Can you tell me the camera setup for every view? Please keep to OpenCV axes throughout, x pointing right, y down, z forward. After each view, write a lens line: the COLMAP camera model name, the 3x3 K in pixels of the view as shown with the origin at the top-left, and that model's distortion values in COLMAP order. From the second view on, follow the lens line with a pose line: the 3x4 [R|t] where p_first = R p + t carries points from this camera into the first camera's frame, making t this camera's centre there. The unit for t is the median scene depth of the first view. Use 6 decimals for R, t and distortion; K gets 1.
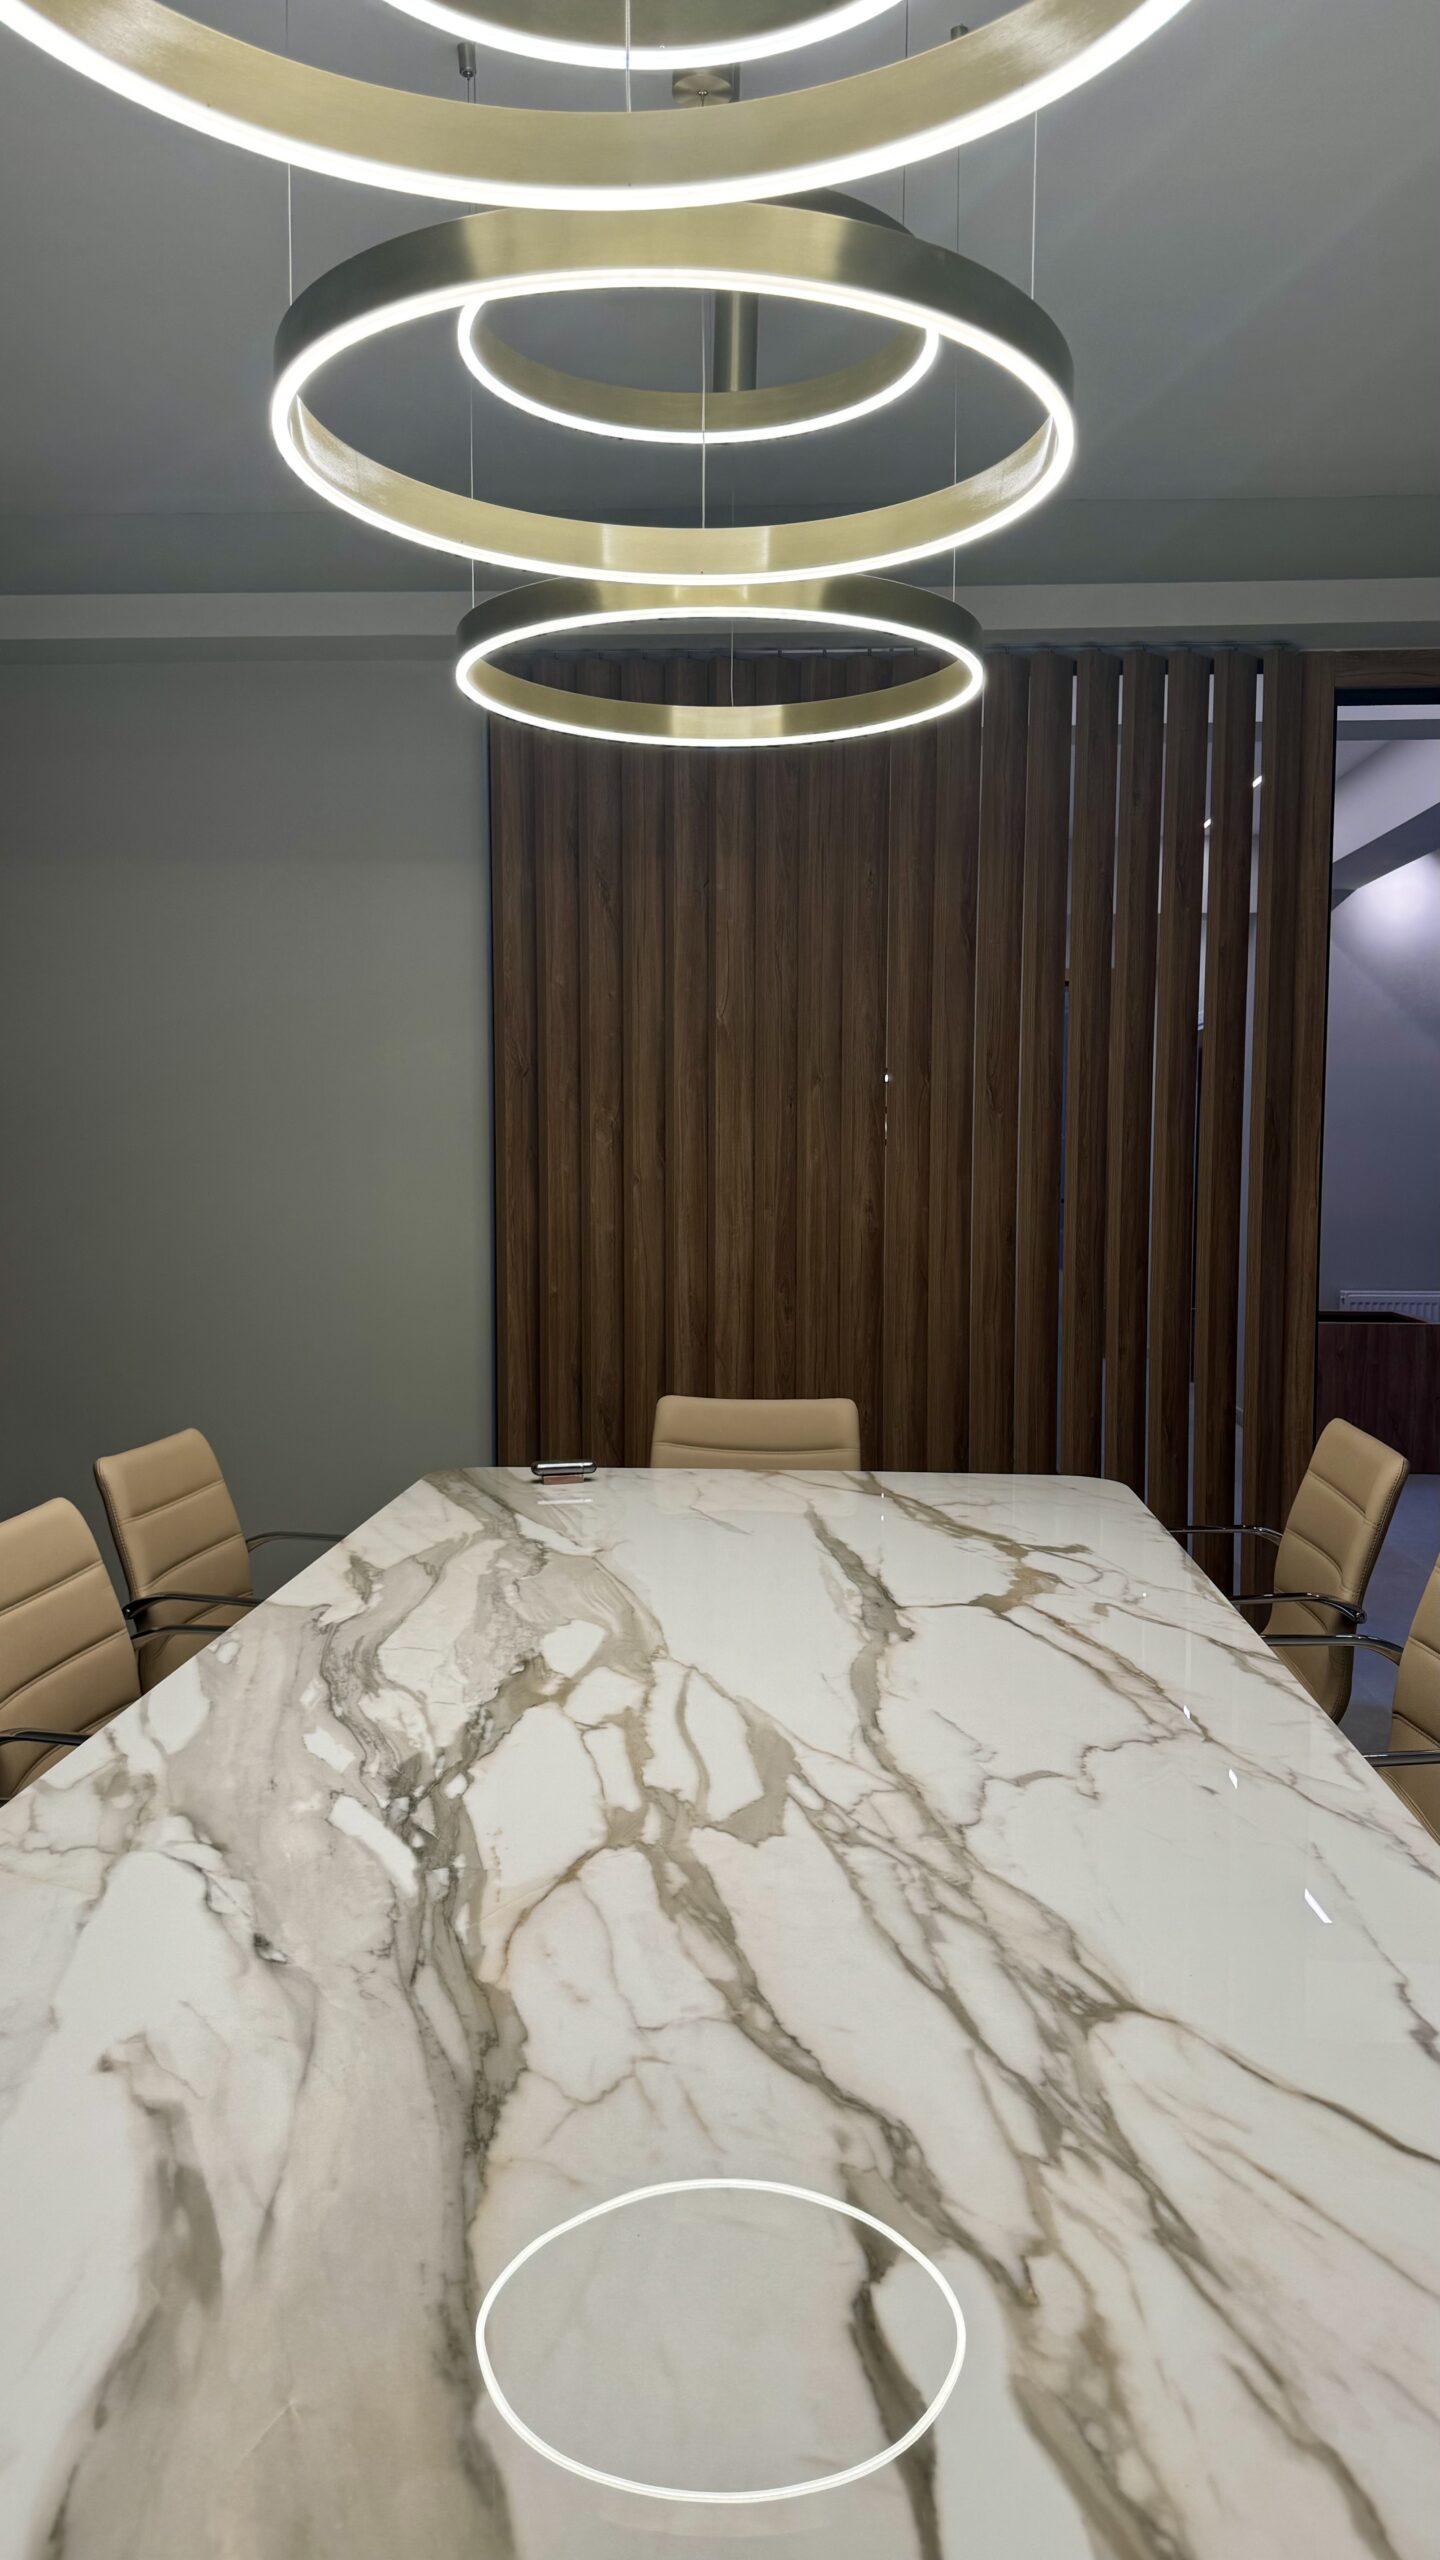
lens RADIAL K [[1771.7, 0, 717.7], [0, 1771.7, 1280.3], [0, 0, 1]] dist [-0.039037, -0.003092]
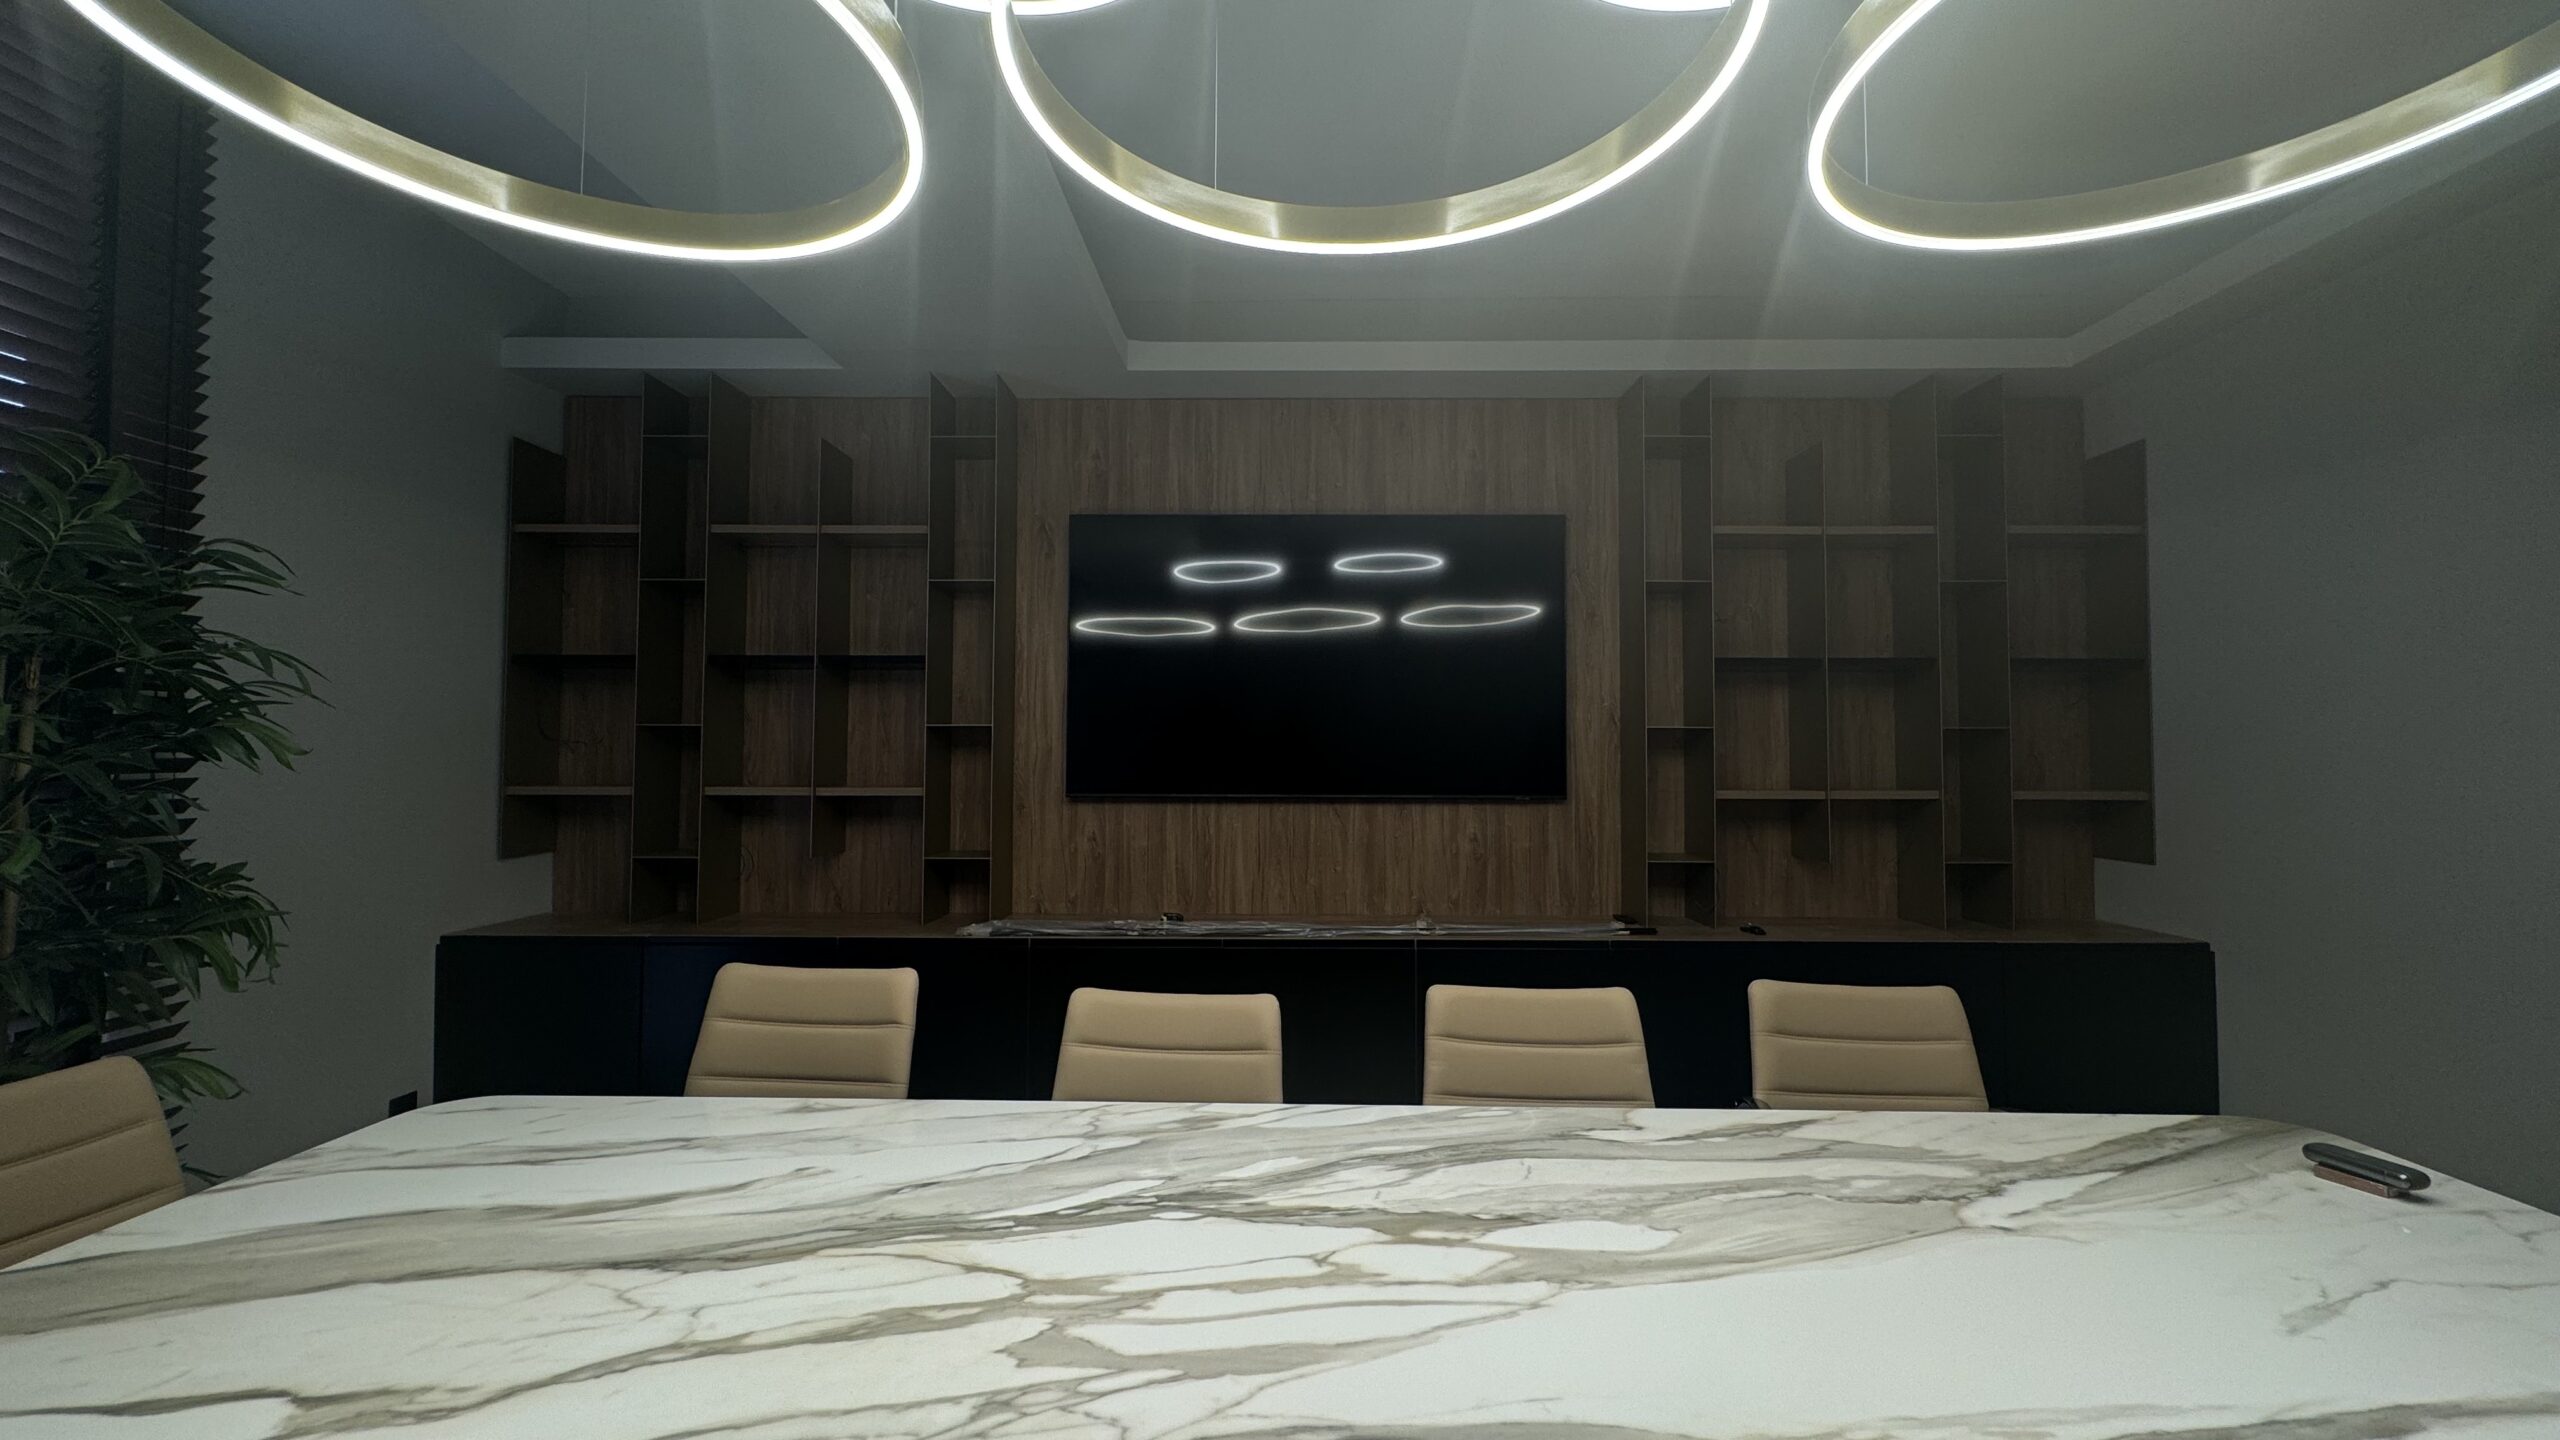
lens RADIAL K [[968.4, 0, 1283.4], [0, 968.4, 720.2], [0, 0, 1]] dist [0.005461, 0.000925]
pose [[0.053549, -0.026625, -0.998210, 0.627146], [-0.072572, 0.996897, -0.030483, -0.077597], [0.995925, 0.074075, 0.051451, 1.044332]]
